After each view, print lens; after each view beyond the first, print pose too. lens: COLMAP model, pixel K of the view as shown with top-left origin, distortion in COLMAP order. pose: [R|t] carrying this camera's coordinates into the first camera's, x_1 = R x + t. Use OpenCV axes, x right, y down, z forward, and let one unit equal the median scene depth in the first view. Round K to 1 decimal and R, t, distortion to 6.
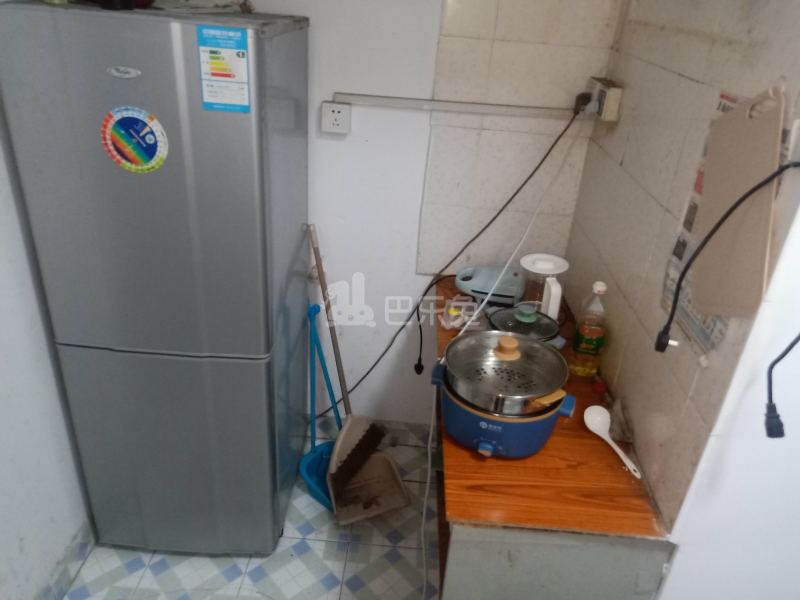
lens RADIAL K [[607.7, 0, 408.4], [0, 607.7, 313.2], [0, 0, 1]] dist [0.037810, -0.002641]
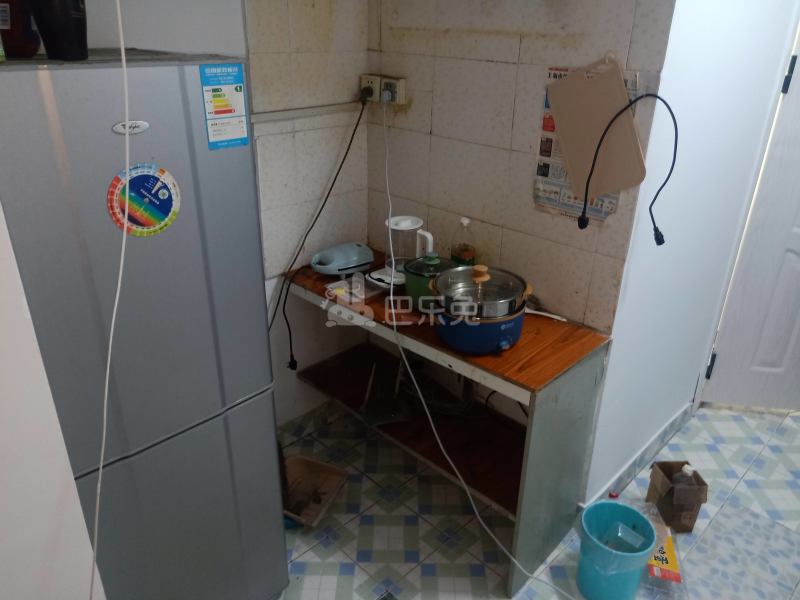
lens RADIAL K [[607.7, 0, 408.4], [0, 607.7, 313.2], [0, 0, 1]] dist [0.037810, -0.002641]
pose [[0.664641, -0.378161, 0.644396, -0.840171], [0.378319, 0.914056, 0.146206, -0.117913], [-0.644304, 0.146613, 0.750584, 0.106677]]
